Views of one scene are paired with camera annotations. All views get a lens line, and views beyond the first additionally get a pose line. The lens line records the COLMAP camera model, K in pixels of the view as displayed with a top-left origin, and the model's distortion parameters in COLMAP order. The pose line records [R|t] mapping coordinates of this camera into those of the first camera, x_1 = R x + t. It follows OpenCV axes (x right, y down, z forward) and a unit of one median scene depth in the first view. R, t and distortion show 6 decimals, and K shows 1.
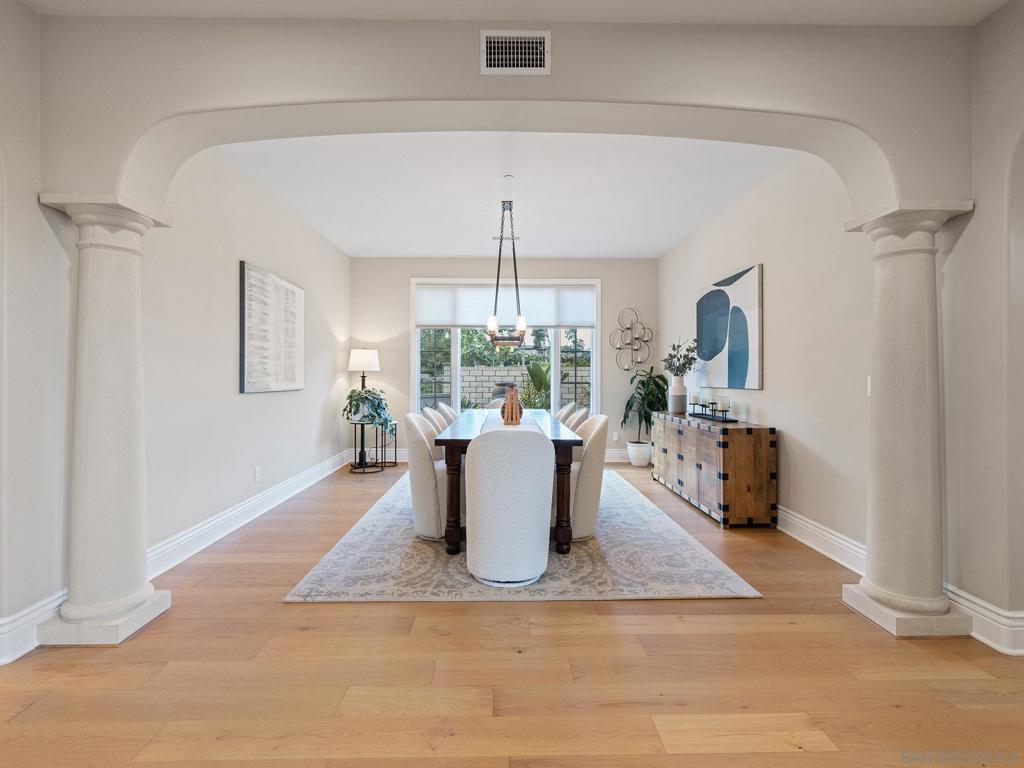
lens RADIAL K [[471.5, 0, 509.3], [0, 471.5, 375.5], [0, 0, 1]] dist [-0.001407, 0.000093]
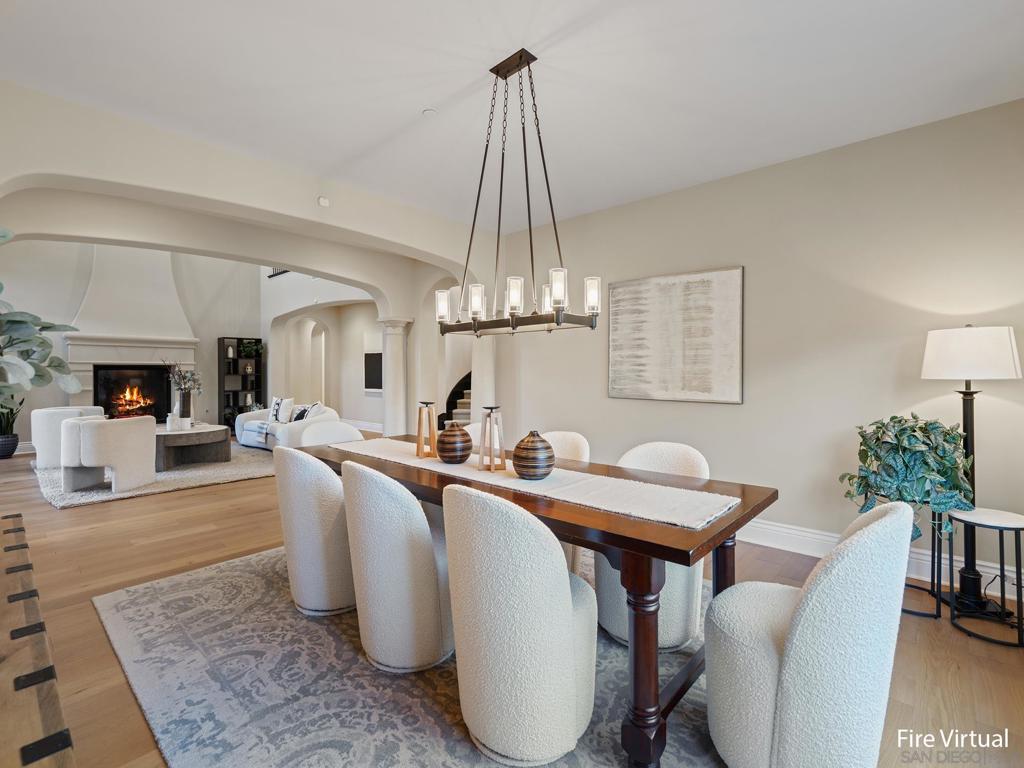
lens RADIAL K [[471.5, 0, 513.5], [0, 471.5, 373.4], [0, 0, 1]] dist [-0.001407, 0.000093]
pose [[-0.678022, 0.001802, -0.735040, 0.383399], [-0.001121, 0.999993, 0.003486, -0.021609], [0.735041, 0.003188, -0.678015, 1.370552]]
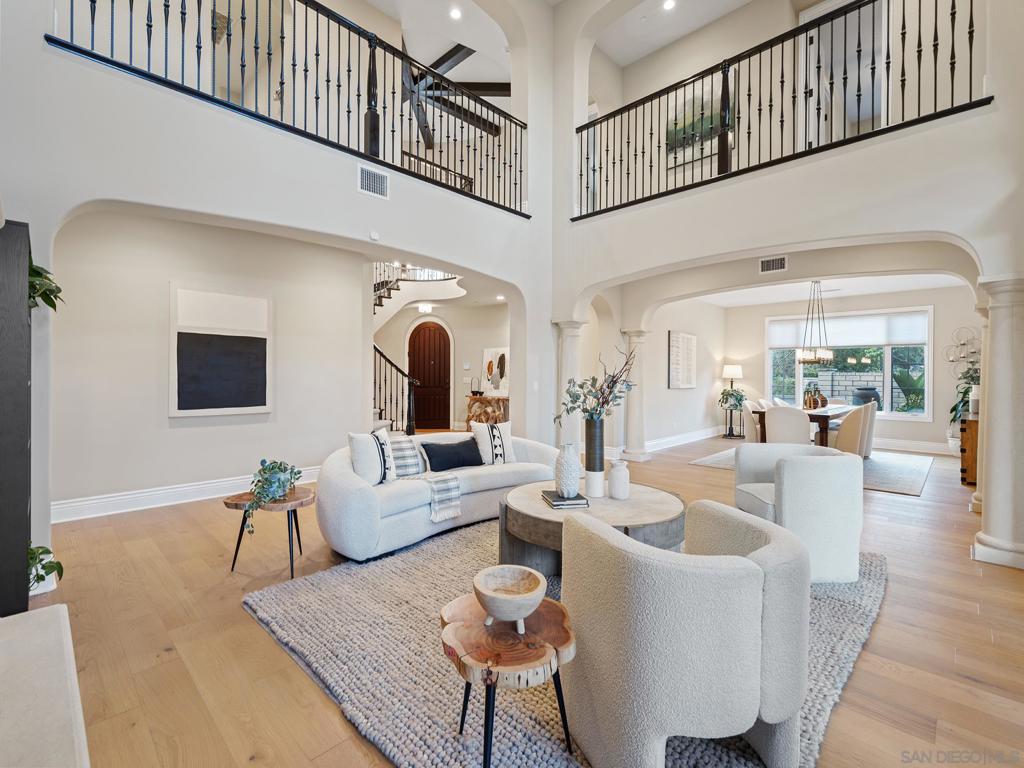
lens RADIAL K [[471.5, 0, 508.8], [0, 471.5, 375.3], [0, 0, 1]] dist [-0.001407, 0.000093]
pose [[0.702476, 0.005264, -0.711688, 0.430150], [-0.006668, 0.999977, 0.000815, -0.020626], [0.711676, 0.004173, 0.702495, -0.971222]]
